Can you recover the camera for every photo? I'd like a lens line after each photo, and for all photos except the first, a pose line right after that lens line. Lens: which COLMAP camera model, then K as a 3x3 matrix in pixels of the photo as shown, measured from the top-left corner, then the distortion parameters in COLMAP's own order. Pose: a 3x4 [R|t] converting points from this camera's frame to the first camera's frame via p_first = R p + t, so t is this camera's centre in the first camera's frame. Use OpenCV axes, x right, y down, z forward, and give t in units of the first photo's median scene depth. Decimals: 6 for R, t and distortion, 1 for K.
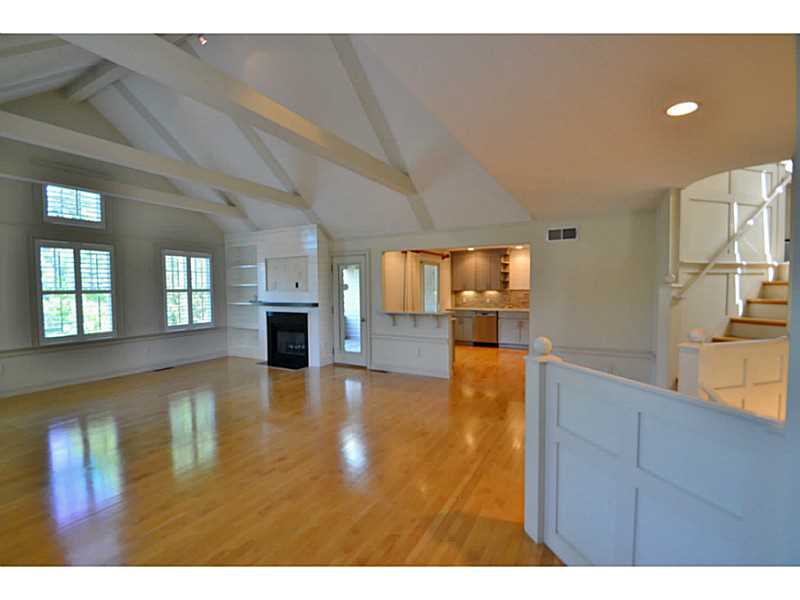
lens RADIAL K [[367.5, 0, 392.8], [0, 367.5, 303.7], [0, 0, 1]] dist [0.009178, -0.014924]
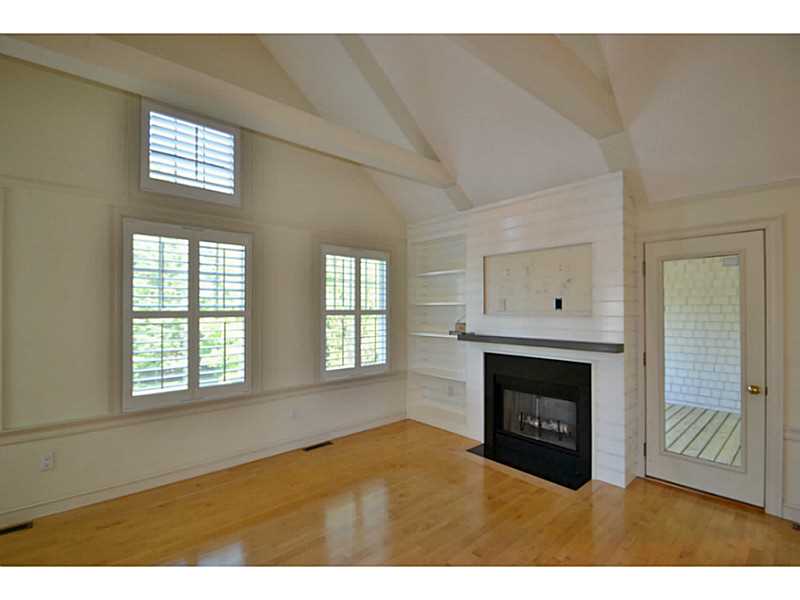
lens RADIAL K [[367.5, 0, 392.8], [0, 367.5, 303.7], [0, 0, 1]] dist [0.009178, -0.014924]
pose [[0.943551, 0.003248, -0.331212, -0.307069], [-0.021405, 0.998460, -0.051186, -0.020731], [0.330535, 0.055386, 0.942167, 0.460376]]
